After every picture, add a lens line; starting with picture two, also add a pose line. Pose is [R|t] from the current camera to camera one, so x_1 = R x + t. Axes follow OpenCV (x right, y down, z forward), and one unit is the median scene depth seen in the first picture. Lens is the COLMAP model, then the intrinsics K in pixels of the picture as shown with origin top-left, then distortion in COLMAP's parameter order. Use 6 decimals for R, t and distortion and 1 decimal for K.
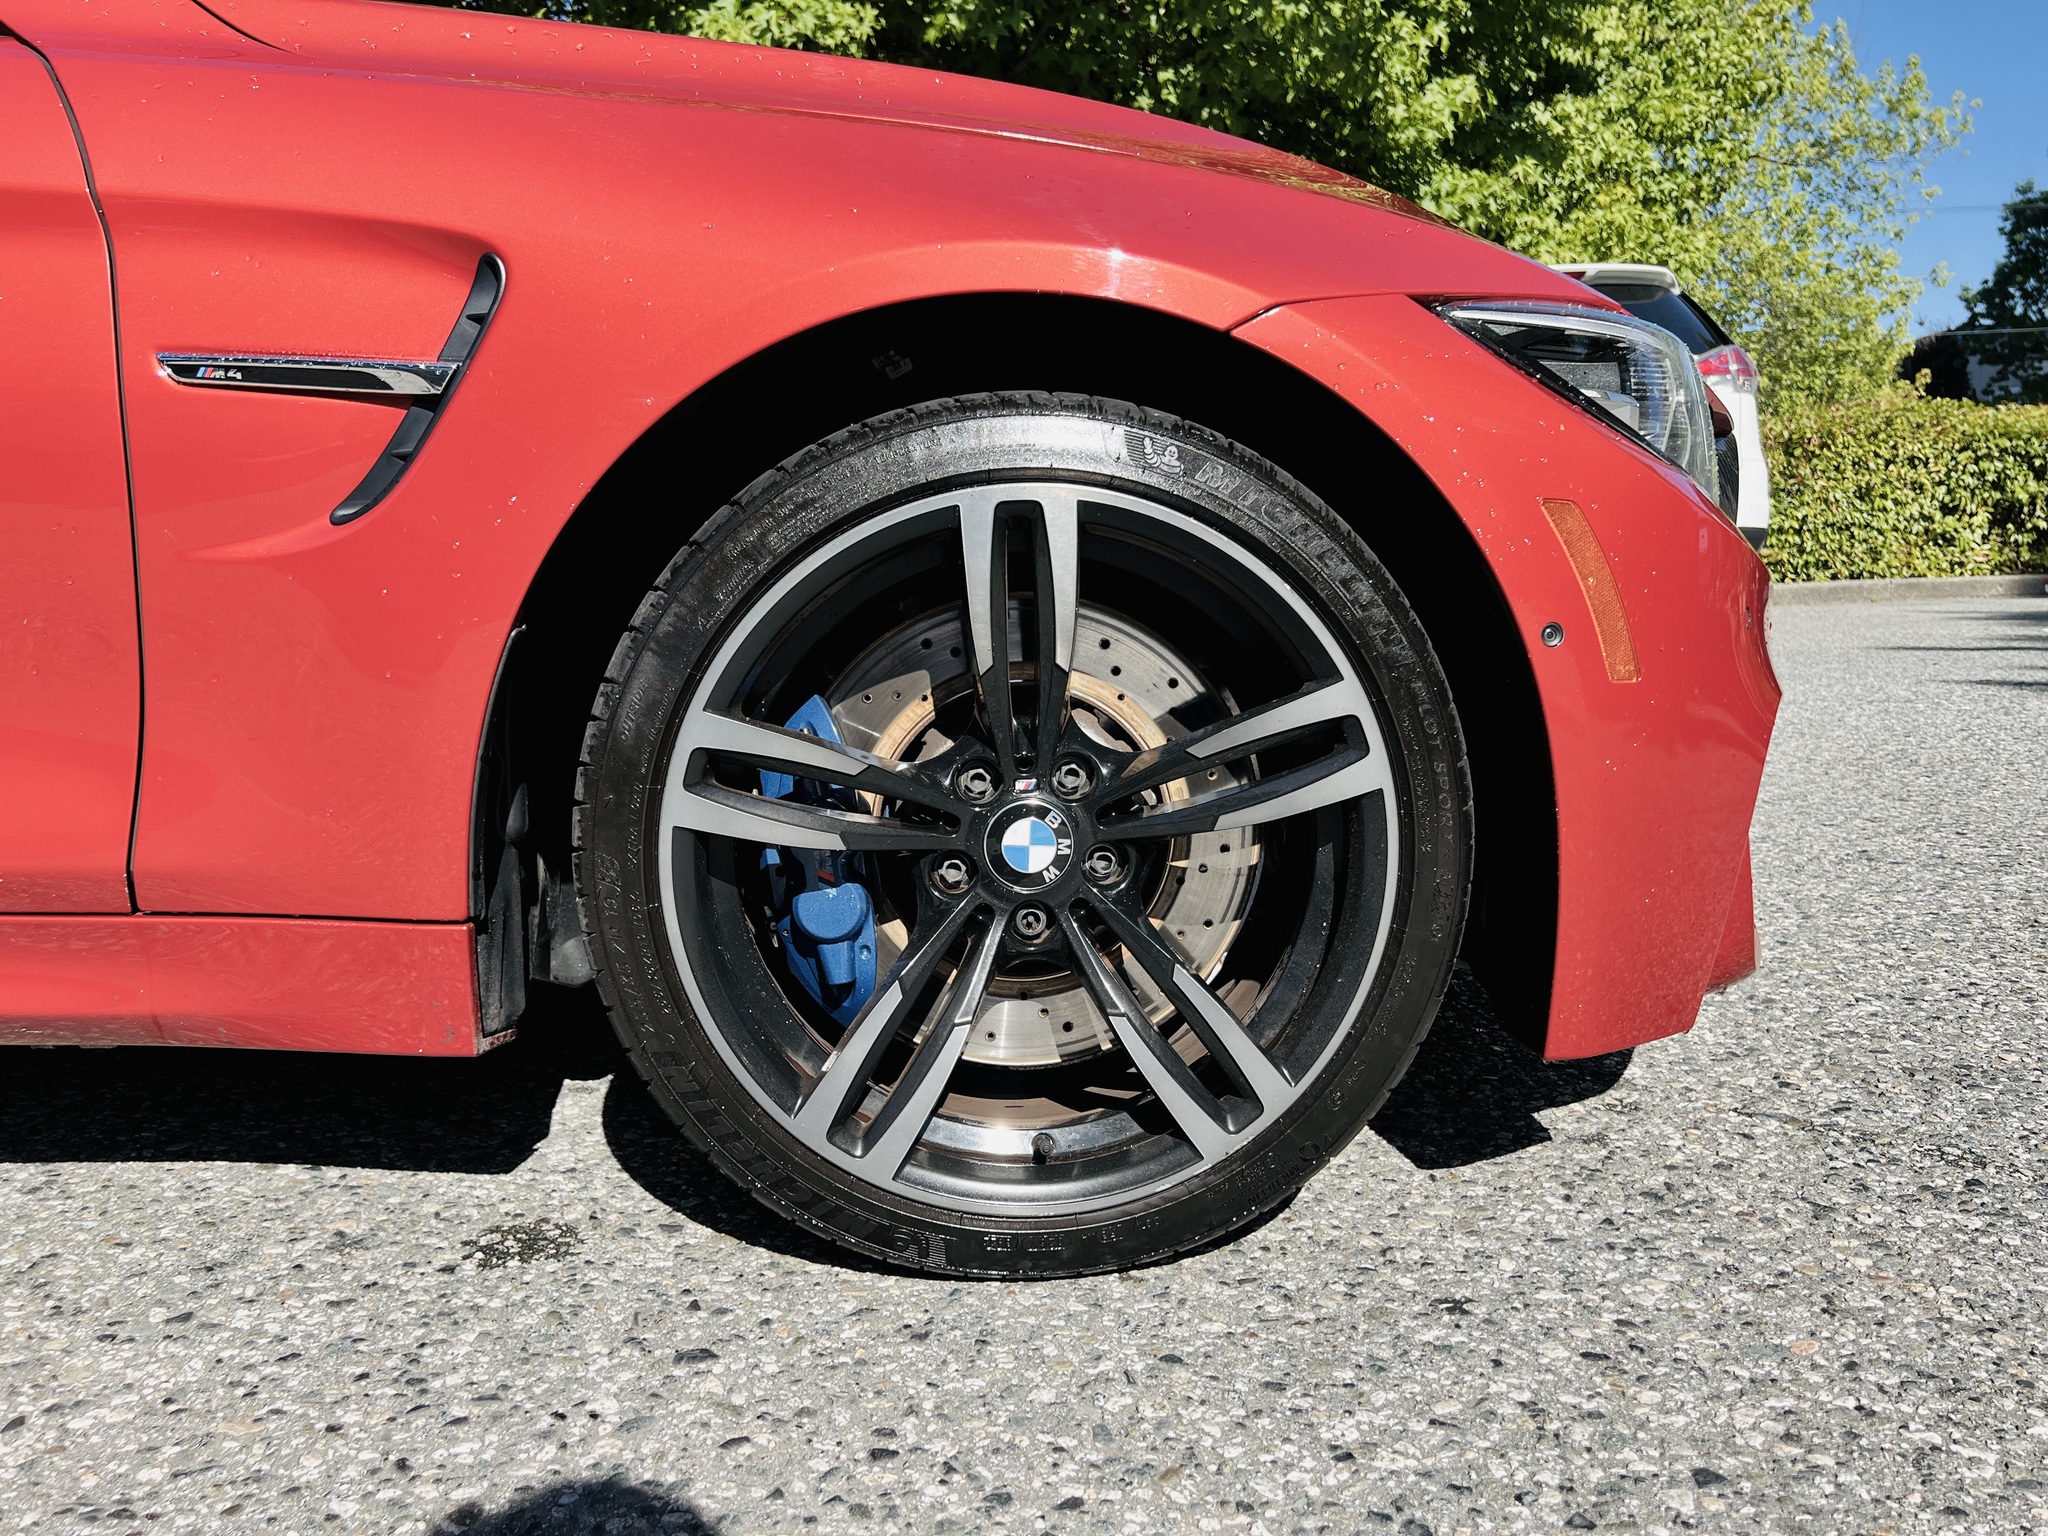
lens RADIAL K [[1563.3, 0, 1032.3], [0, 1563.3, 769.6], [0, 0, 1]] dist [-0.002554, -0.000121]
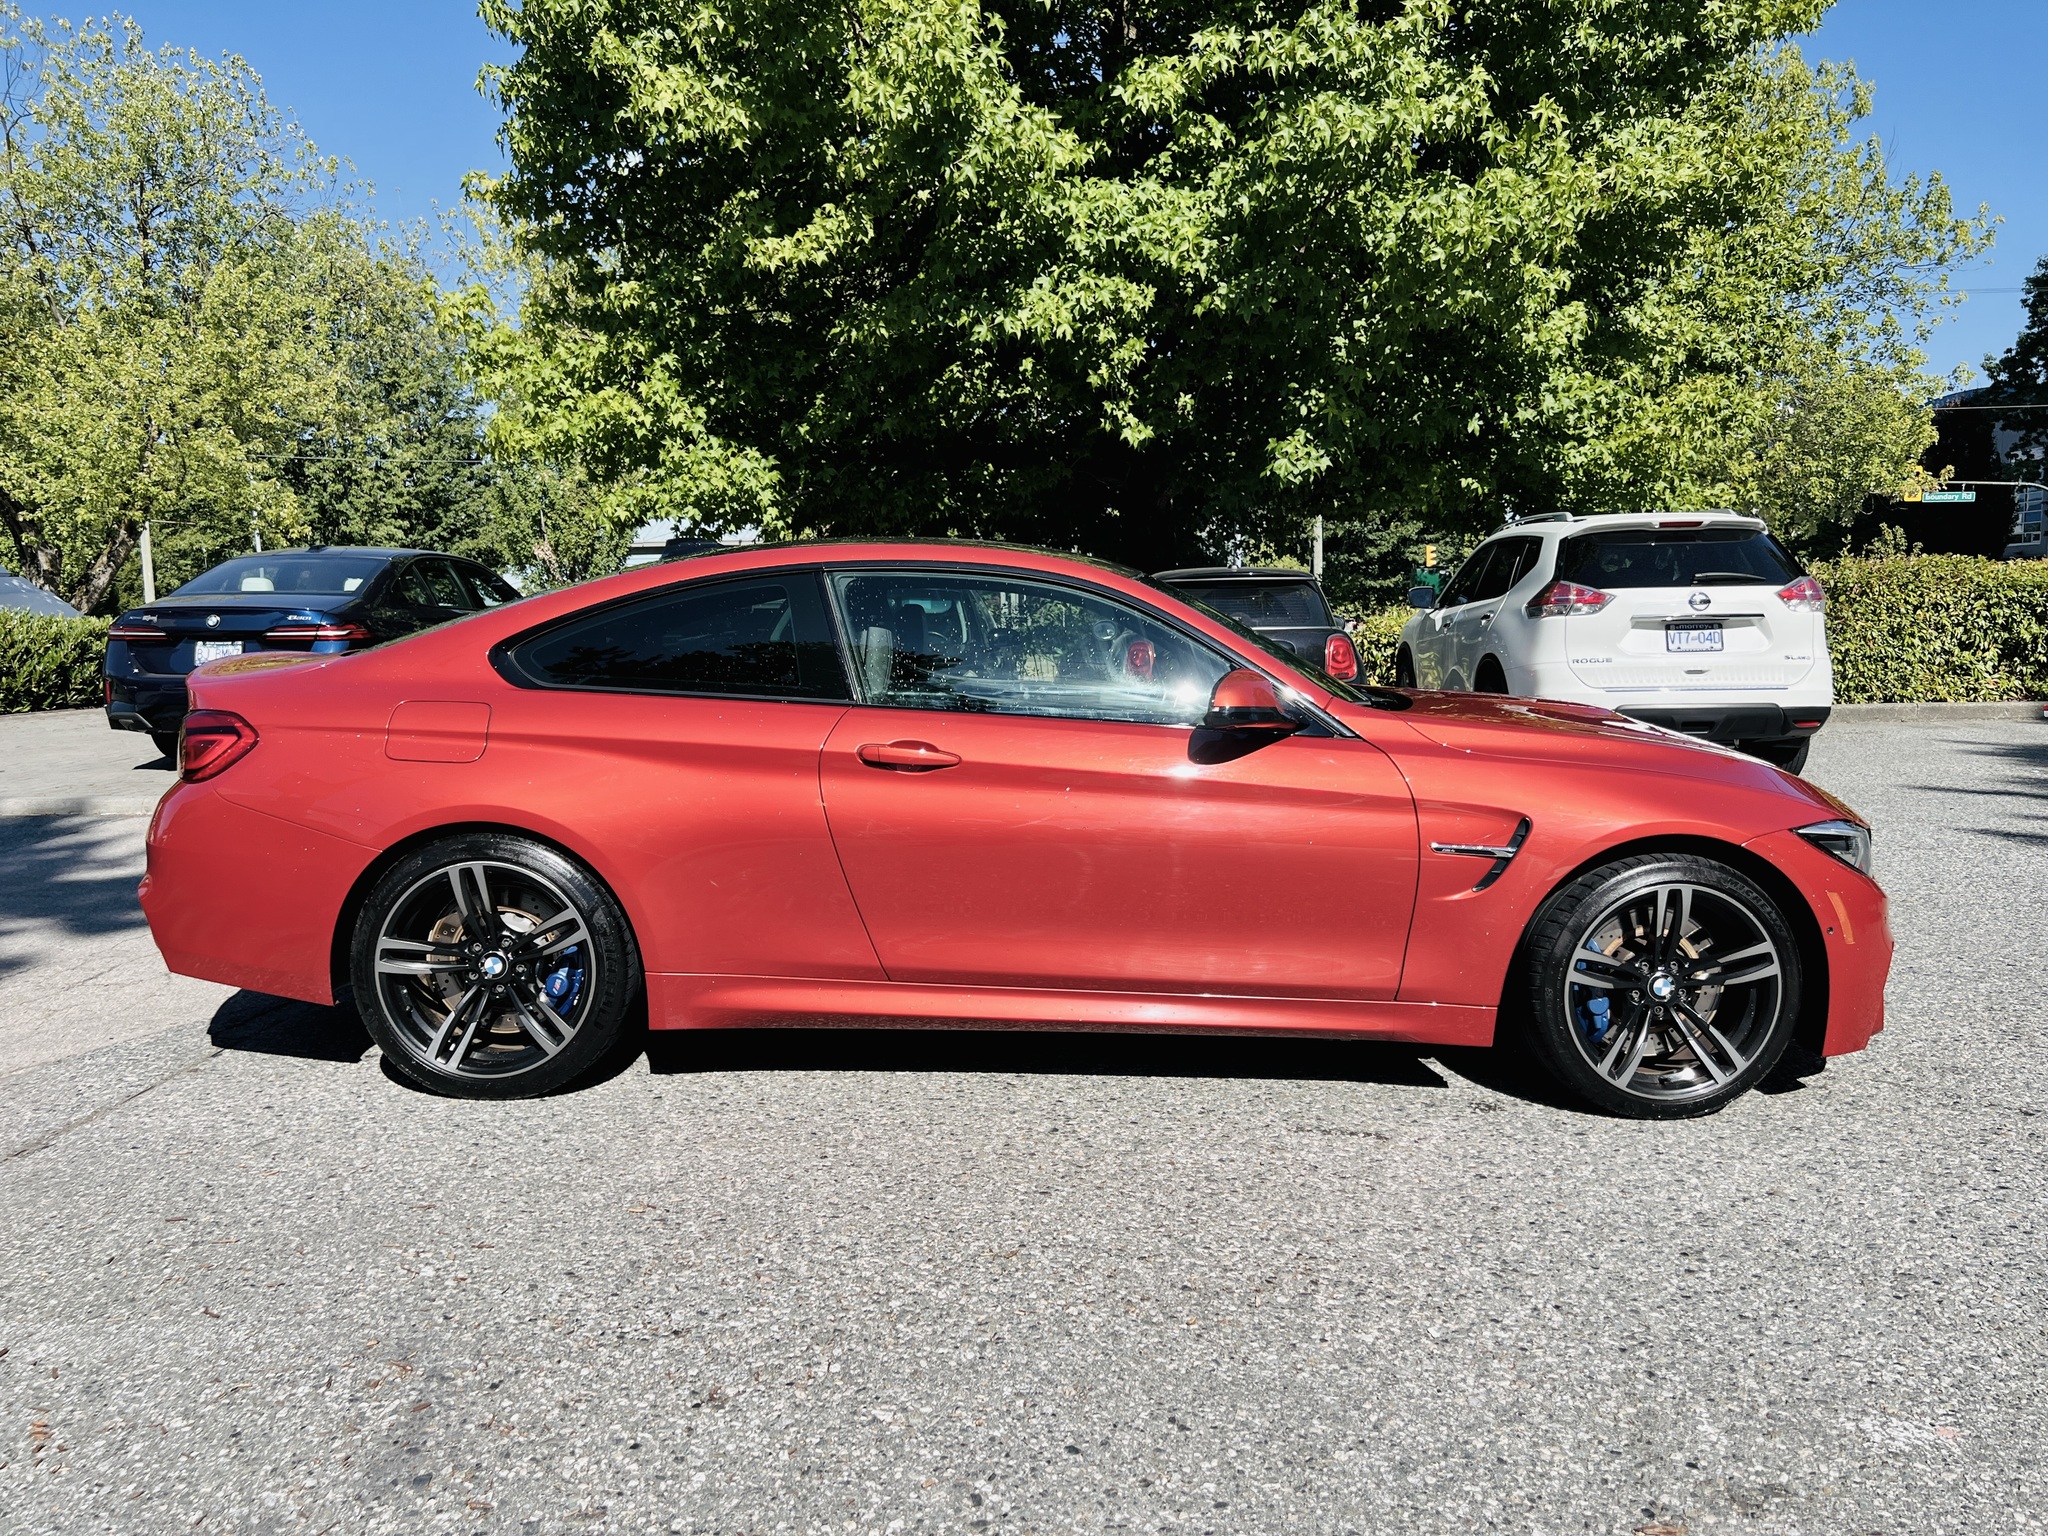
lens RADIAL K [[1549.7, 0, 1017.0], [0, 1549.7, 771.3], [0, 0, 1]] dist [0.003023, -0.002115]
pose [[0.999645, 0.016850, -0.020652, -0.134282], [-0.017217, 0.999694, -0.017737, -0.033493], [0.020347, 0.018087, 0.999629, -0.236540]]
